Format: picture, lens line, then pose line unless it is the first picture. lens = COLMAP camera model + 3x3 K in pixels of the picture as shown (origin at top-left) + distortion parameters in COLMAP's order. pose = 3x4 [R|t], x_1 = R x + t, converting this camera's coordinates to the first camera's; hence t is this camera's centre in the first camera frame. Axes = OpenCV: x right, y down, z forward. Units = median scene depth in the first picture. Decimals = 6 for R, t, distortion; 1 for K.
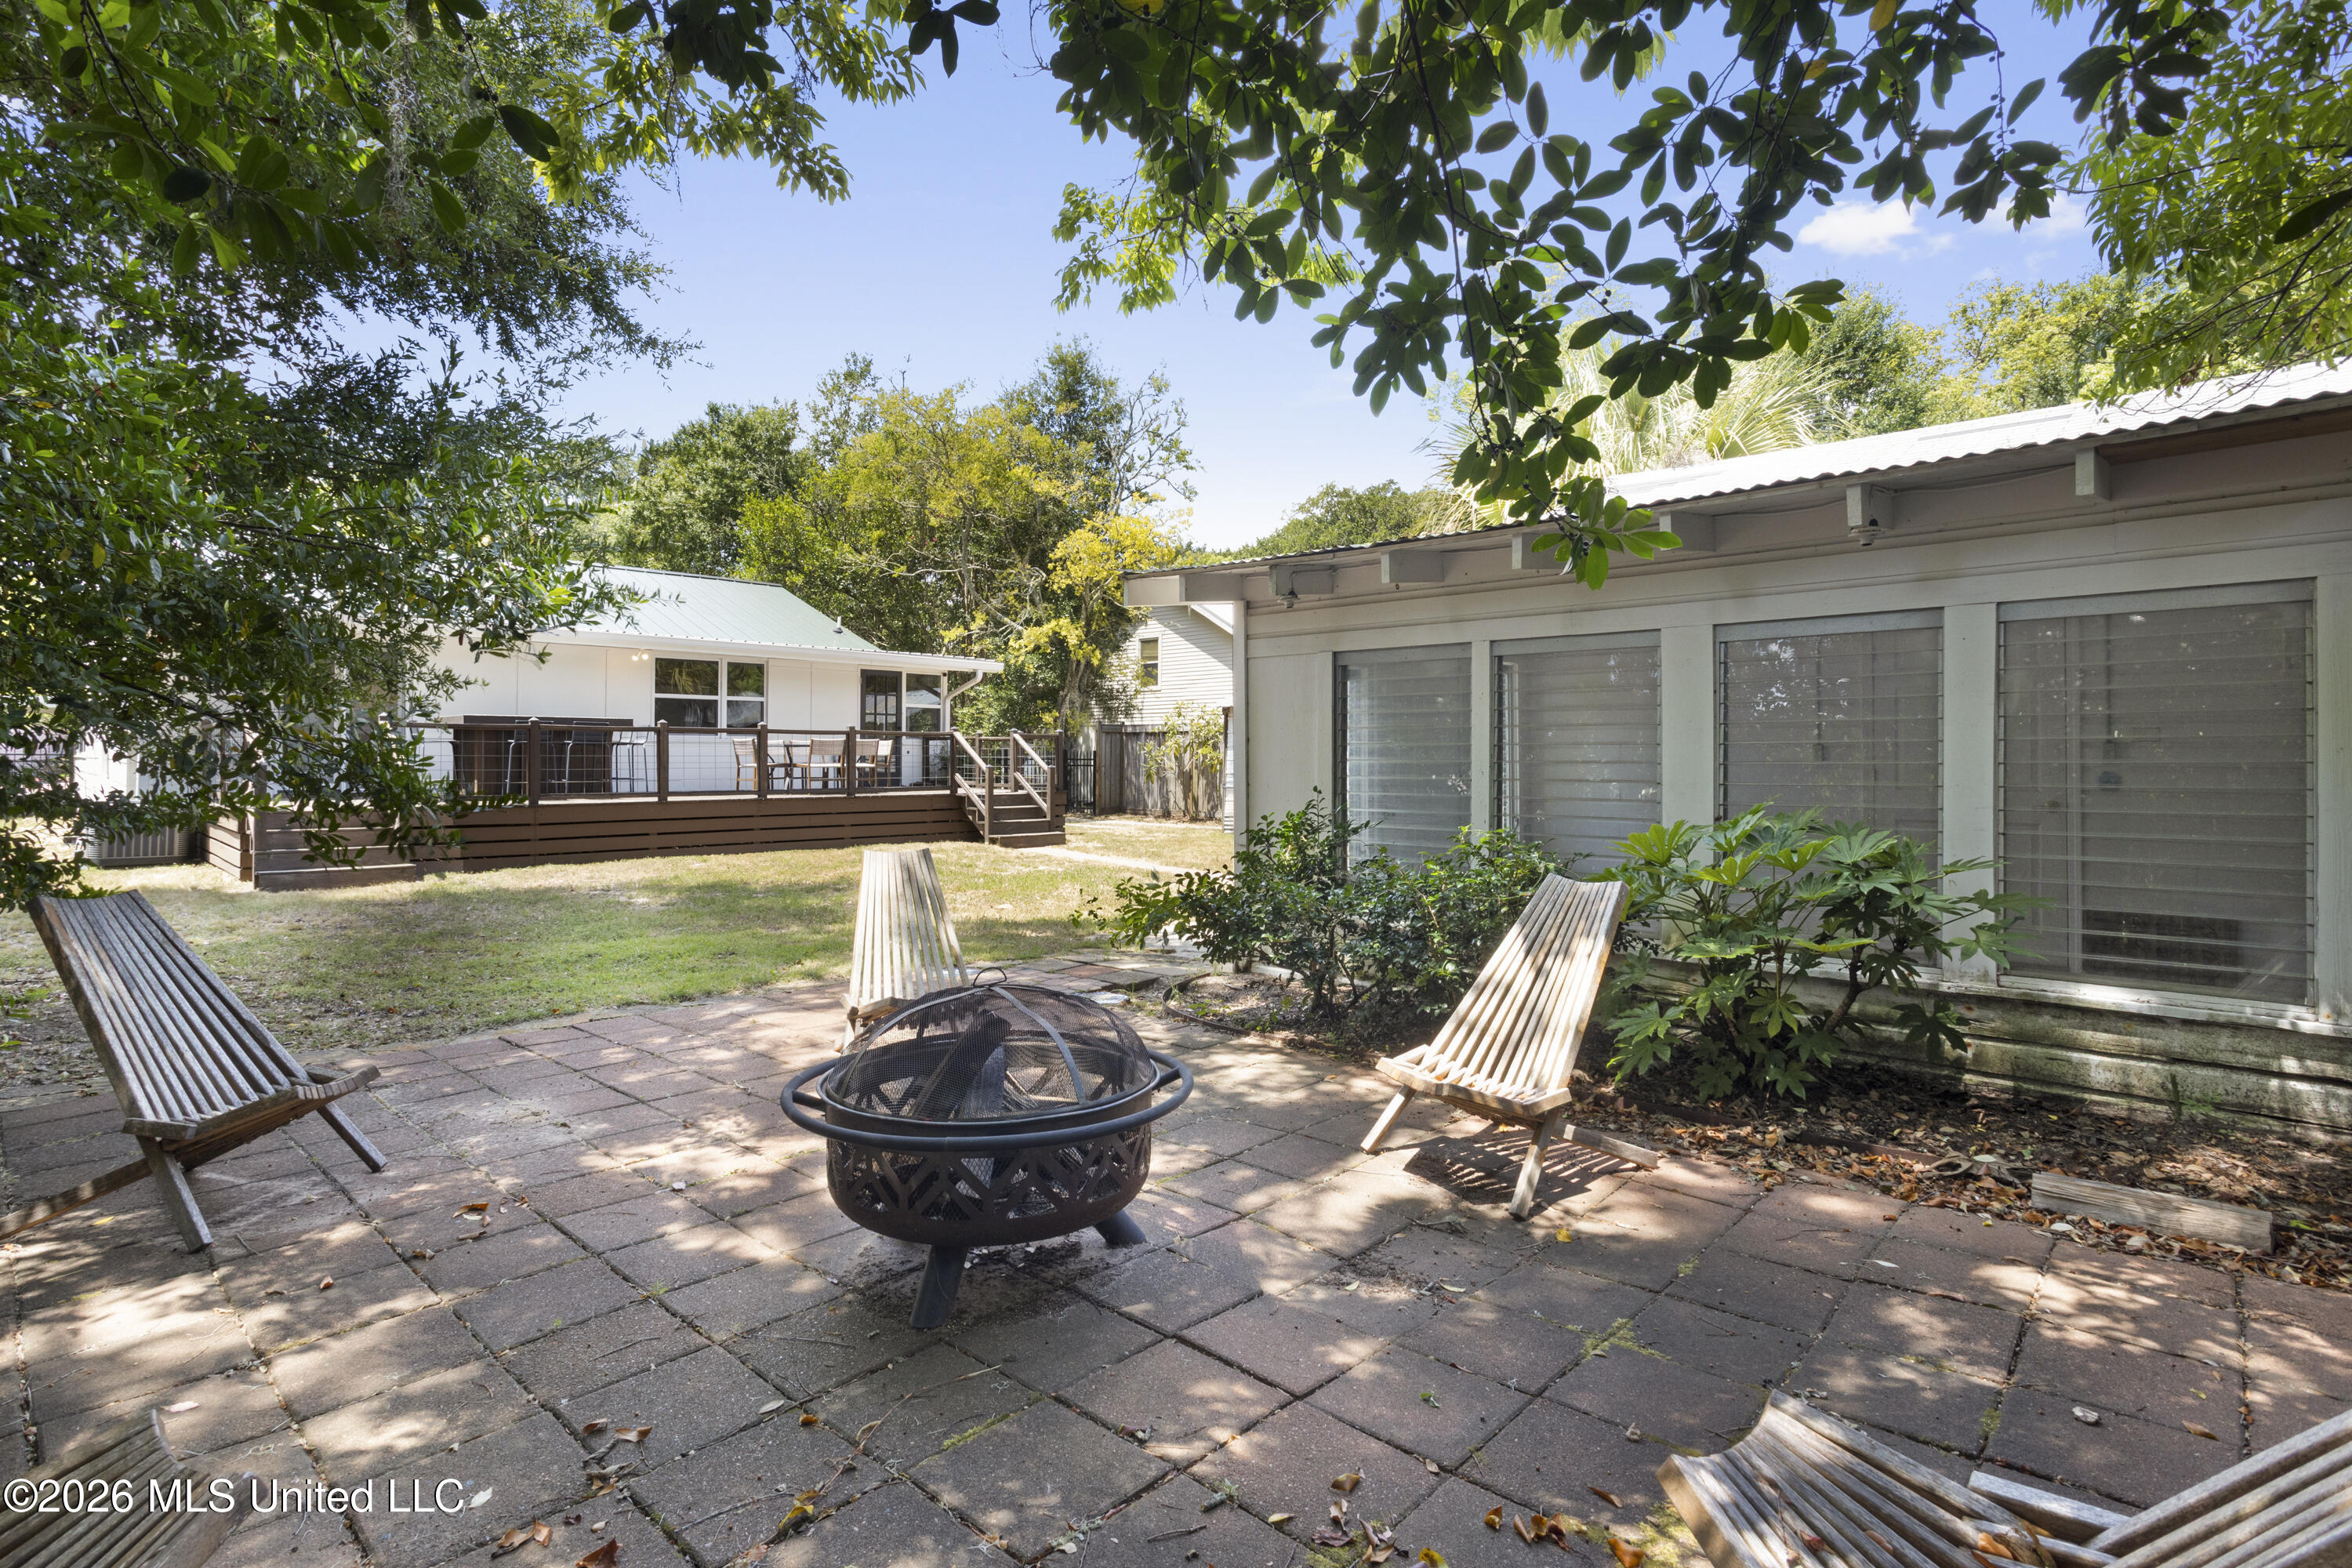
lens RADIAL K [[1120.4, 0, 1176.0], [0, 1120.4, 784.0], [0, 0, 1]] dist [0.000016, -0.000001]
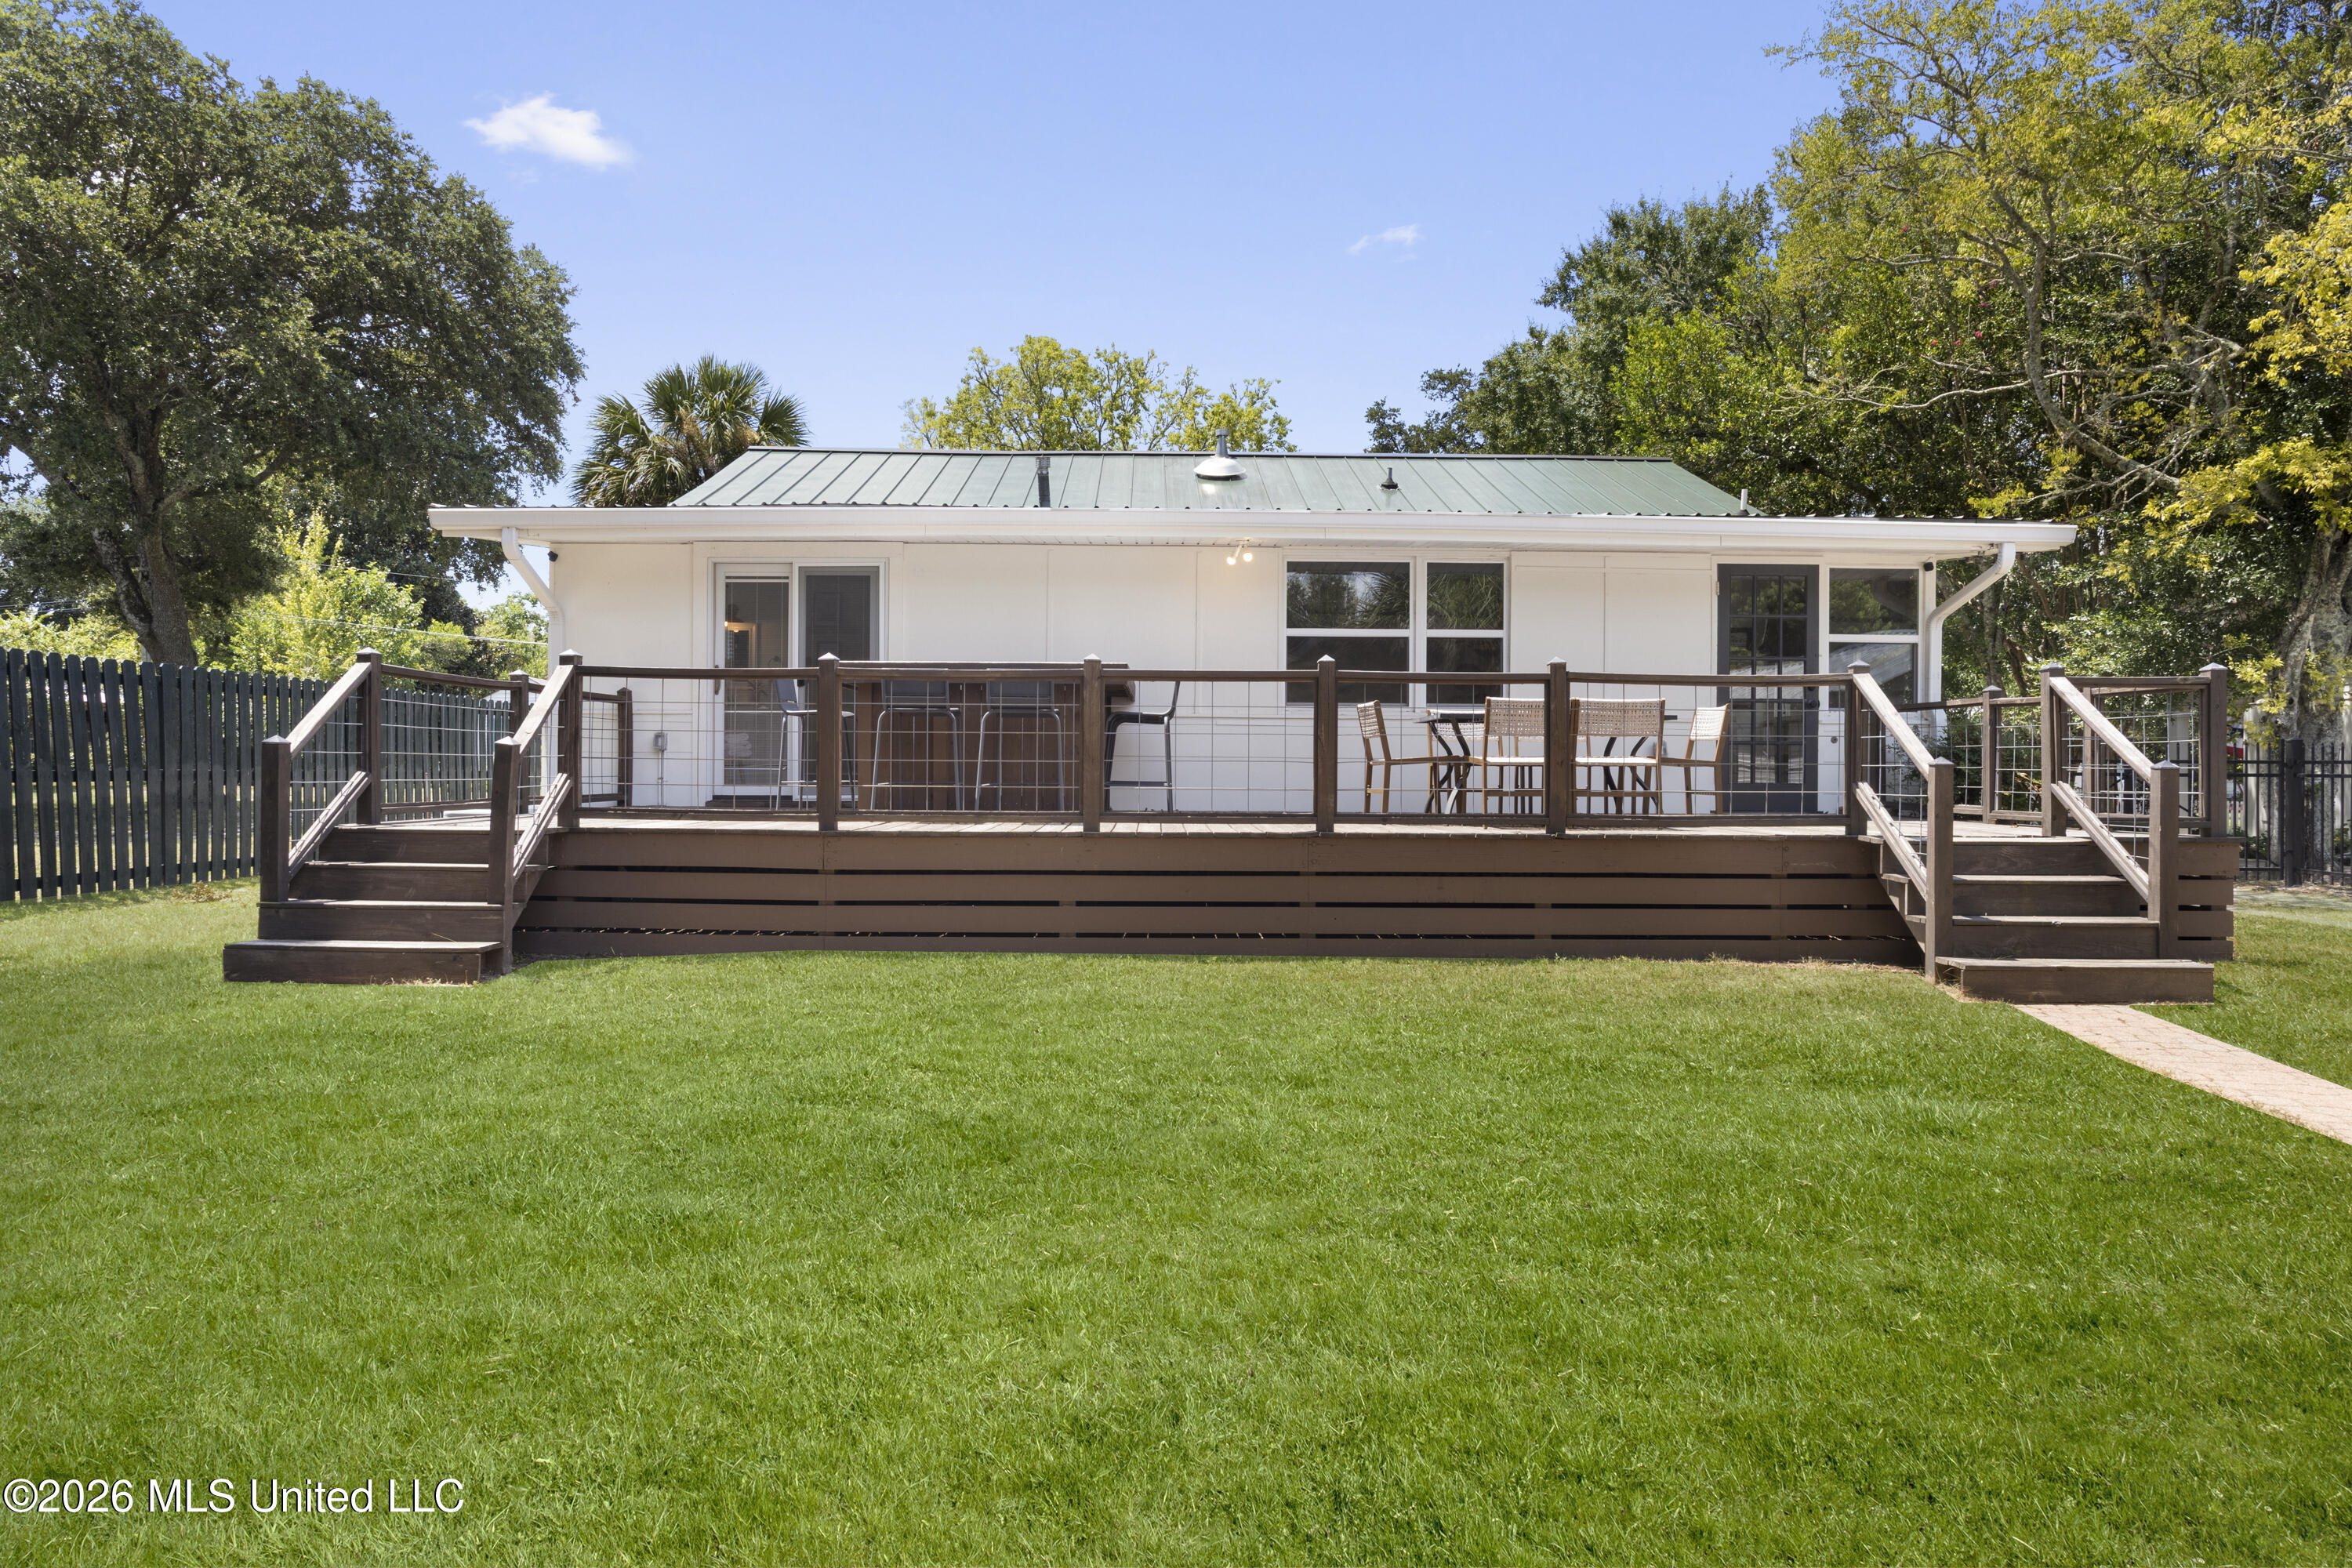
lens RADIAL K [[1404.1, 0, 1176.0], [0, 1404.1, 784.0], [0, 0, 1]] dist [-0.079033, 0.056685]
pose [[0.681344, 0.005069, -0.731946, -0.011319], [-0.020503, 0.999716, -0.012162, 0.001710], [0.731676, 0.023294, 0.681254, 0.482937]]
